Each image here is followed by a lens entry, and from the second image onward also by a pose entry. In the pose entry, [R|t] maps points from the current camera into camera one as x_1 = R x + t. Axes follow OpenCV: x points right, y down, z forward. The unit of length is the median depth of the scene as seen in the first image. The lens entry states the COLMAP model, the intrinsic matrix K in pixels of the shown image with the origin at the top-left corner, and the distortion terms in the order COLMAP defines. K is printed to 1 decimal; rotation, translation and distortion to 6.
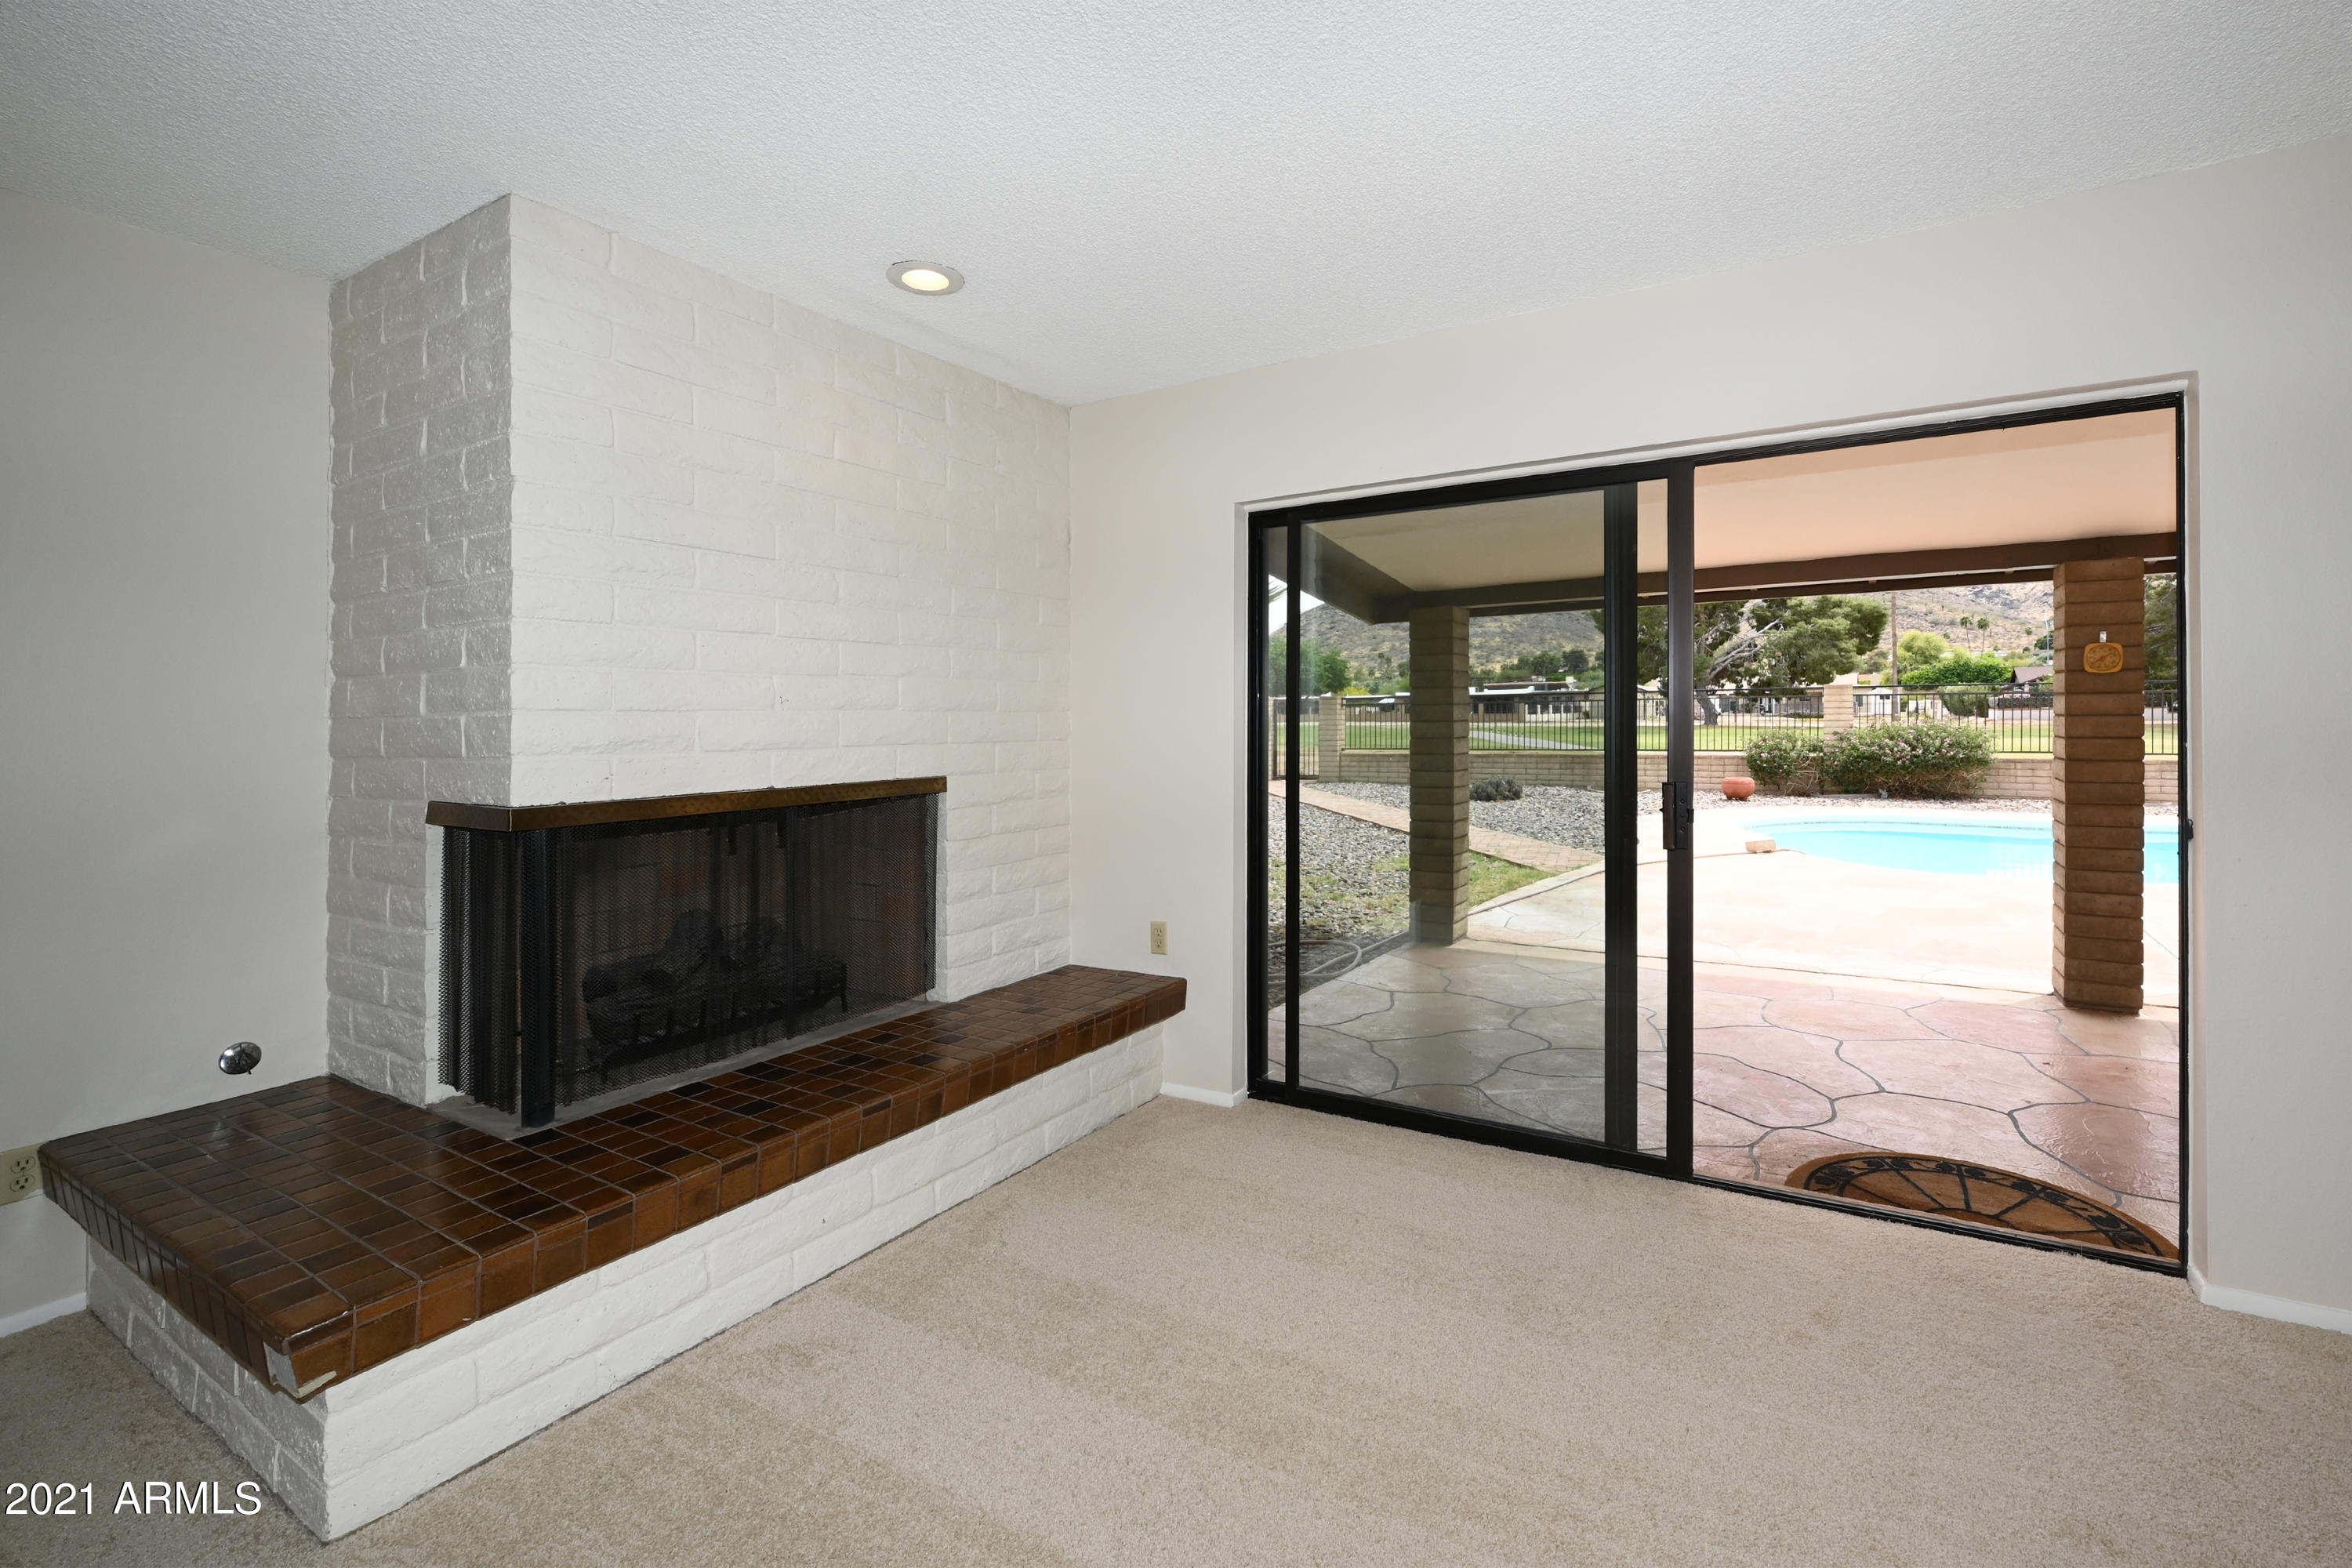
lens RADIAL K [[996.0, 0, 1262.8], [0, 996.0, 720.7], [0, 0, 1]] dist [-0.003178, 0.001184]
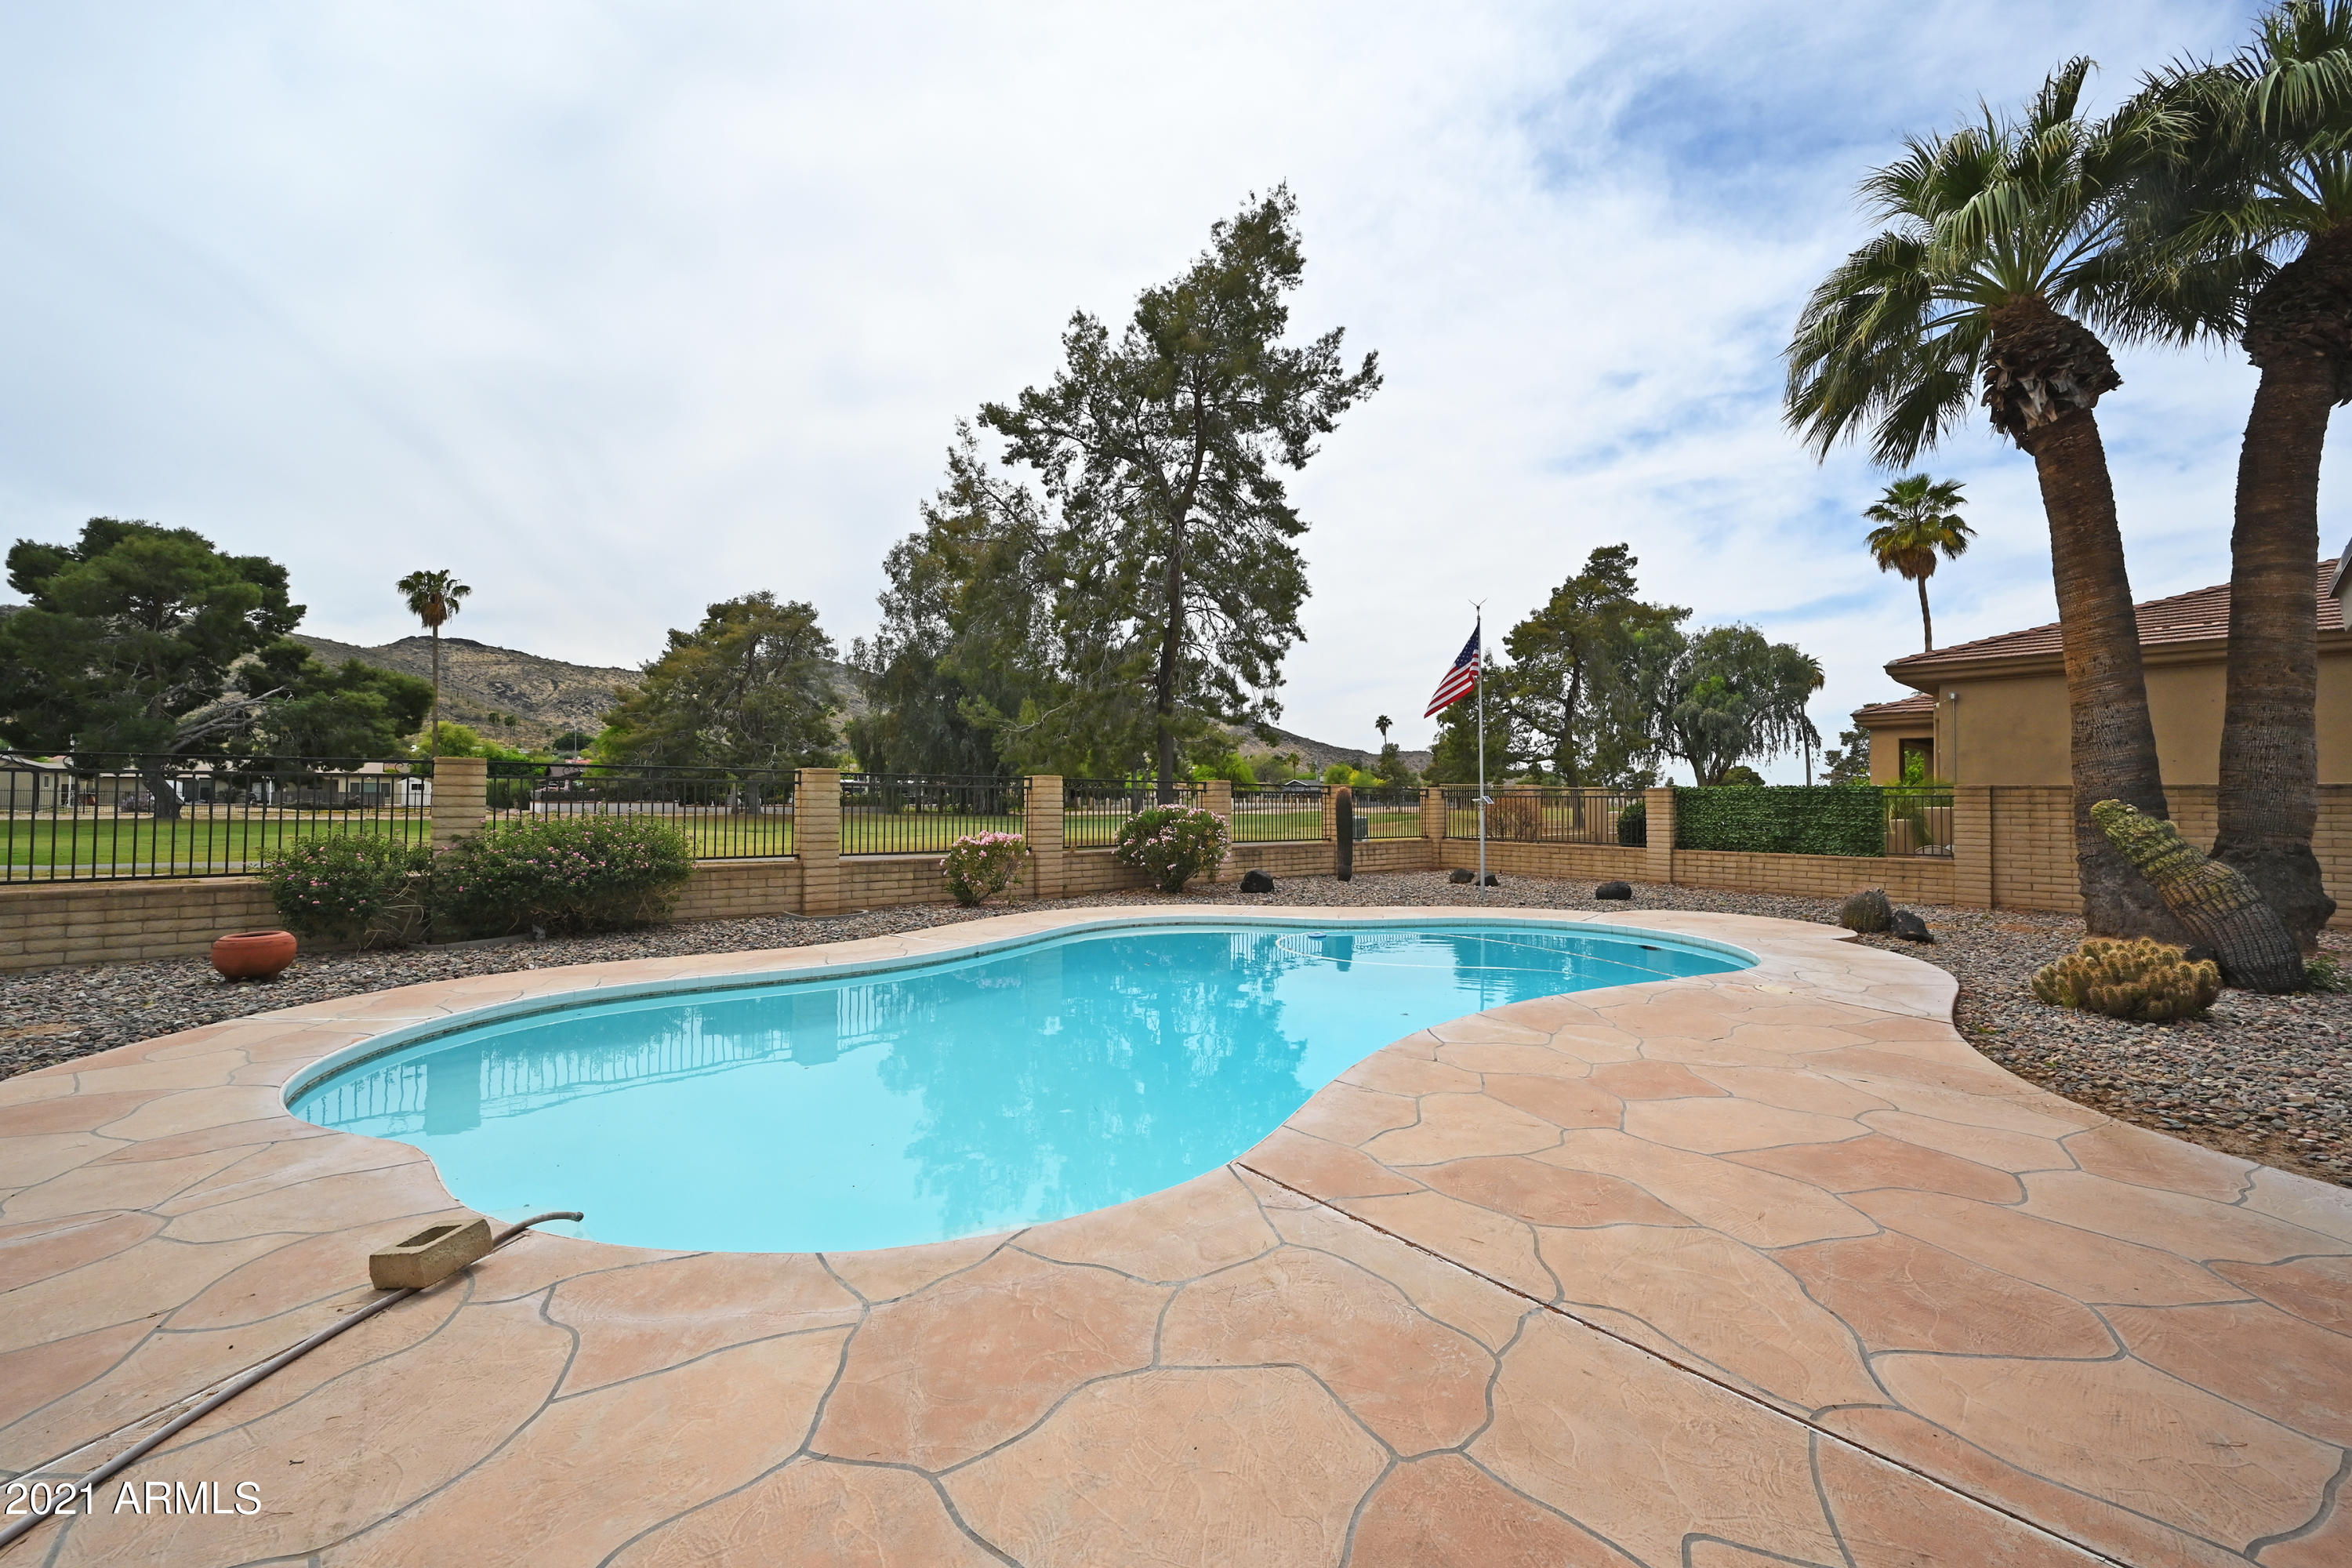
lens RADIAL K [[930.9, 0, 1151.2], [0, 930.9, 782.2], [0, 0, 1]] dist [-0.004822, 0.001709]
pose [[0.325743, 0.033585, 0.944862, 0.045965], [-0.002219, 0.999393, -0.034759, -0.000601], [-0.945456, 0.009226, 0.325620, 0.106474]]
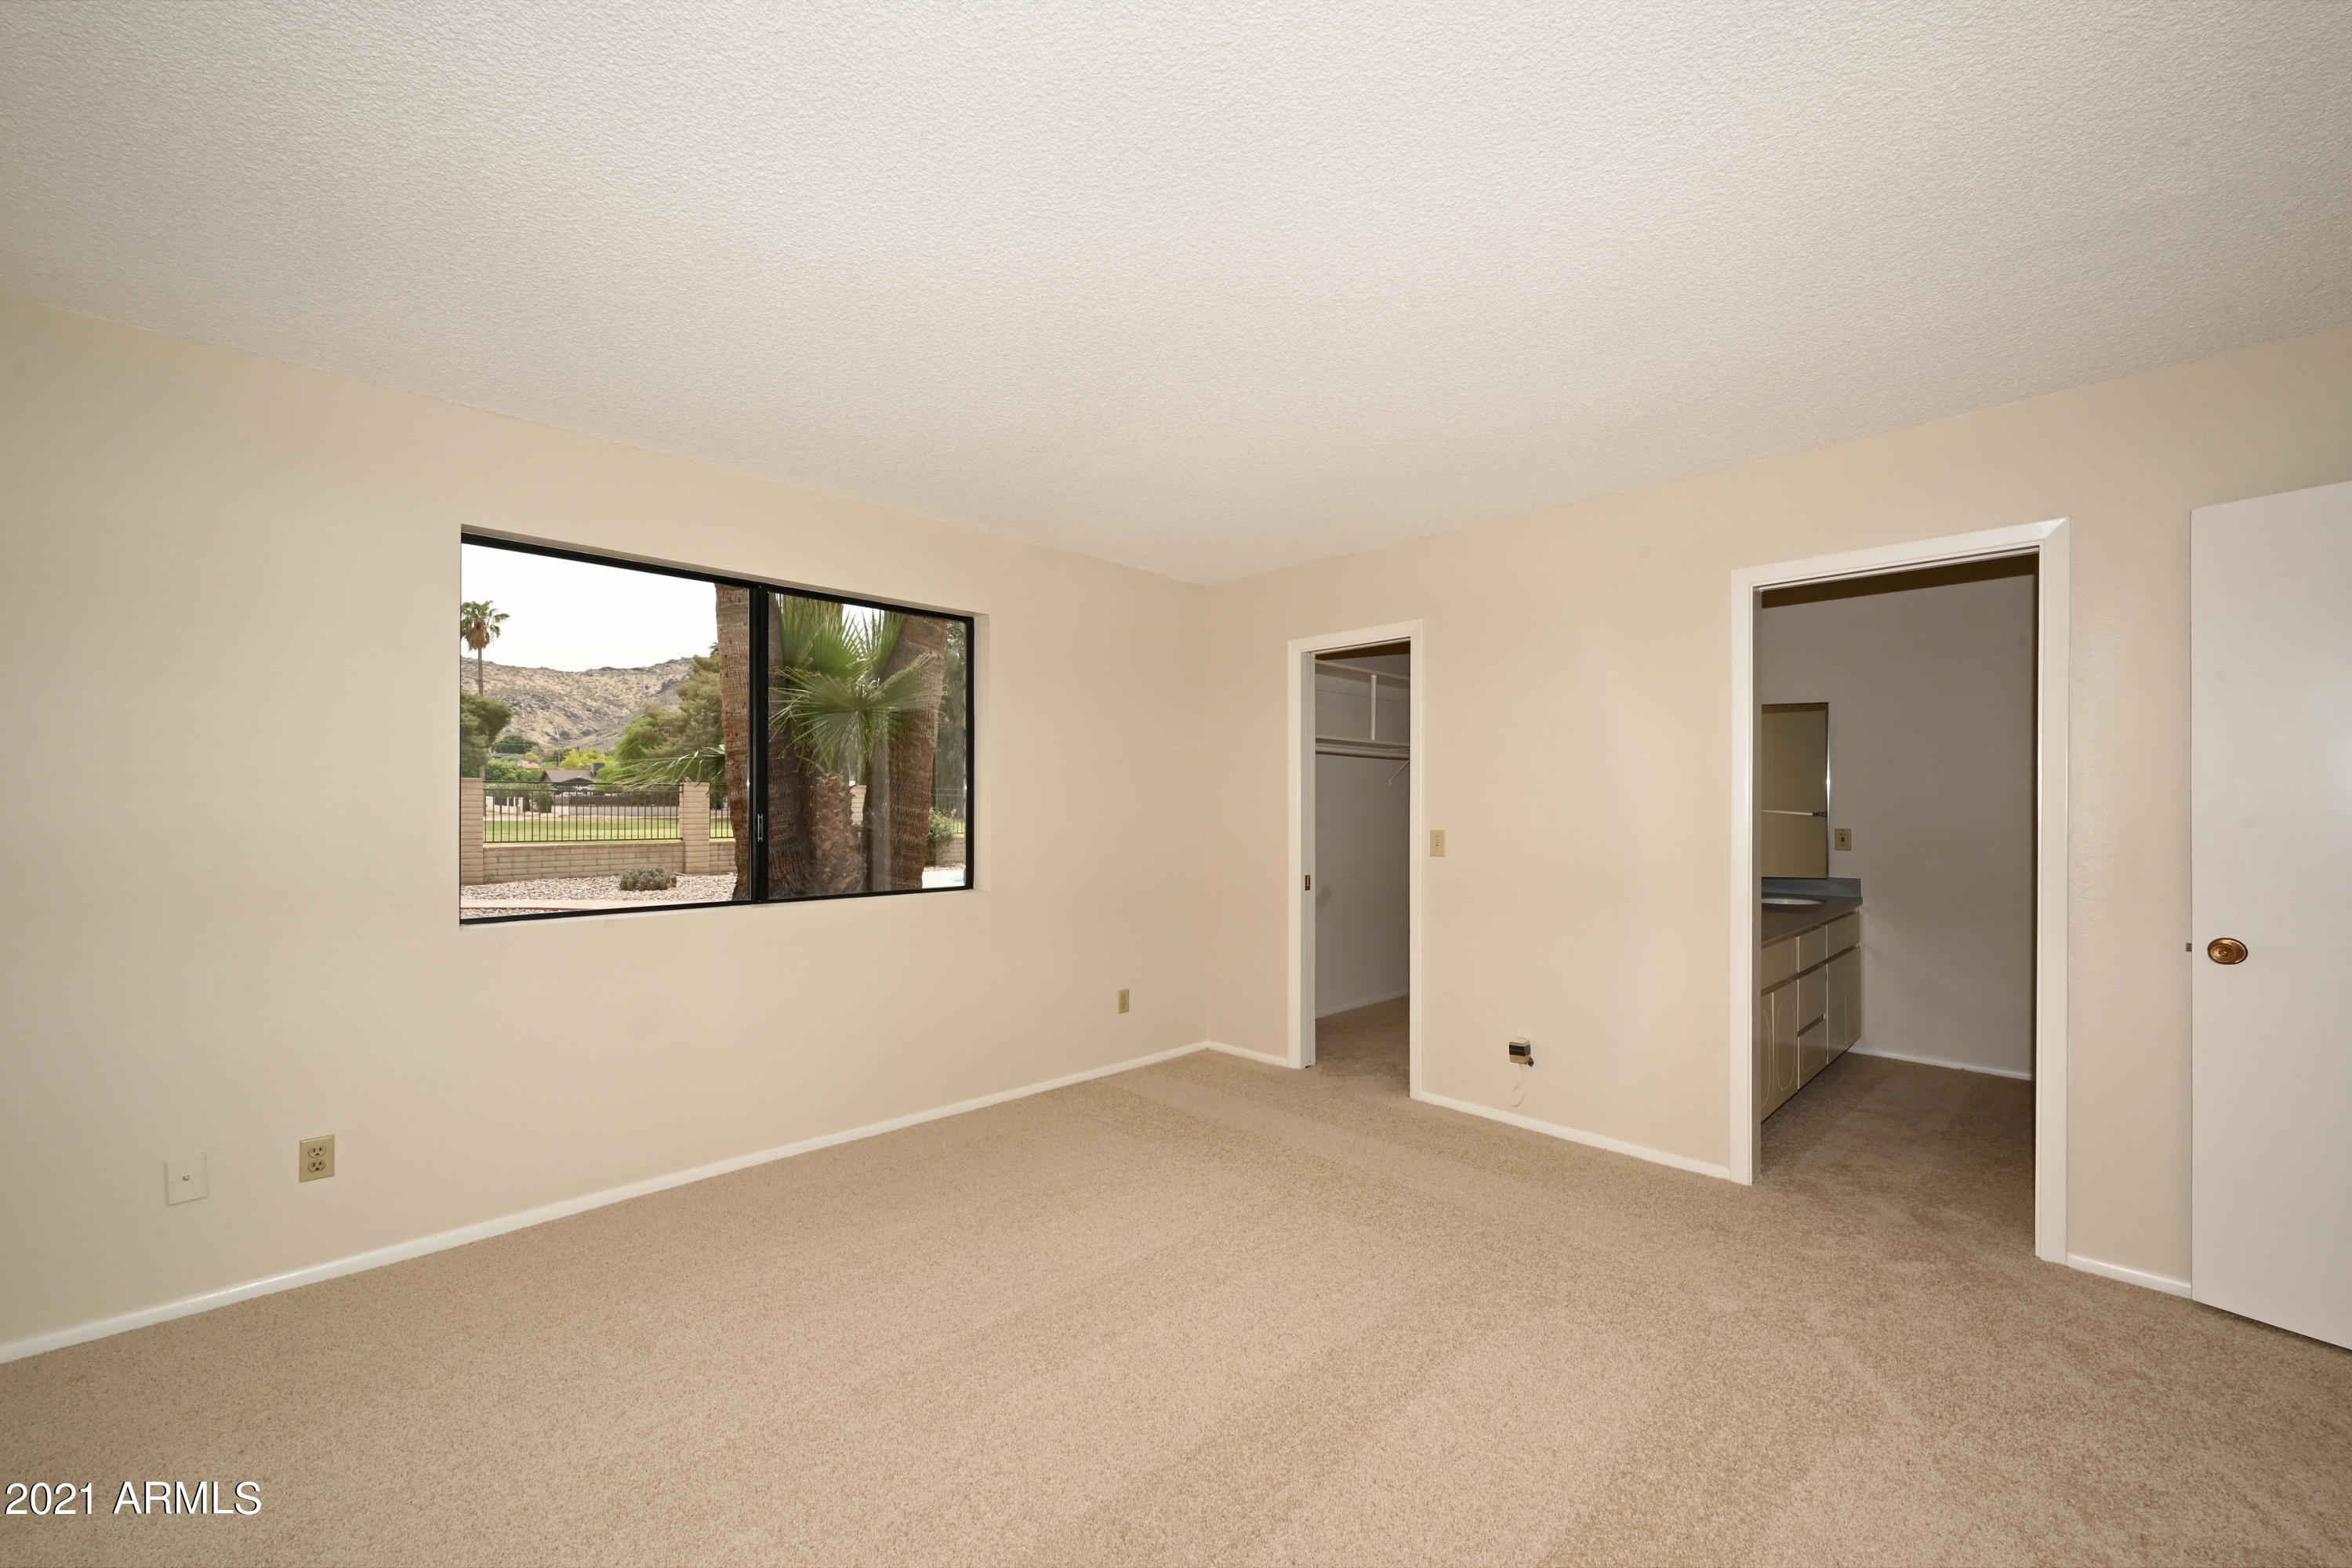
lens RADIAL K [[930.9, 0, 1135.5], [0, 930.9, 797.3], [0, 0, 1]] dist [-0.004822, 0.001709]
pose [[0.275161, 0.023854, 0.961102, -0.128592], [-0.004676, 0.999714, -0.023474, 0.001459], [-0.961387, 0.001965, 0.275194, 0.079049]]
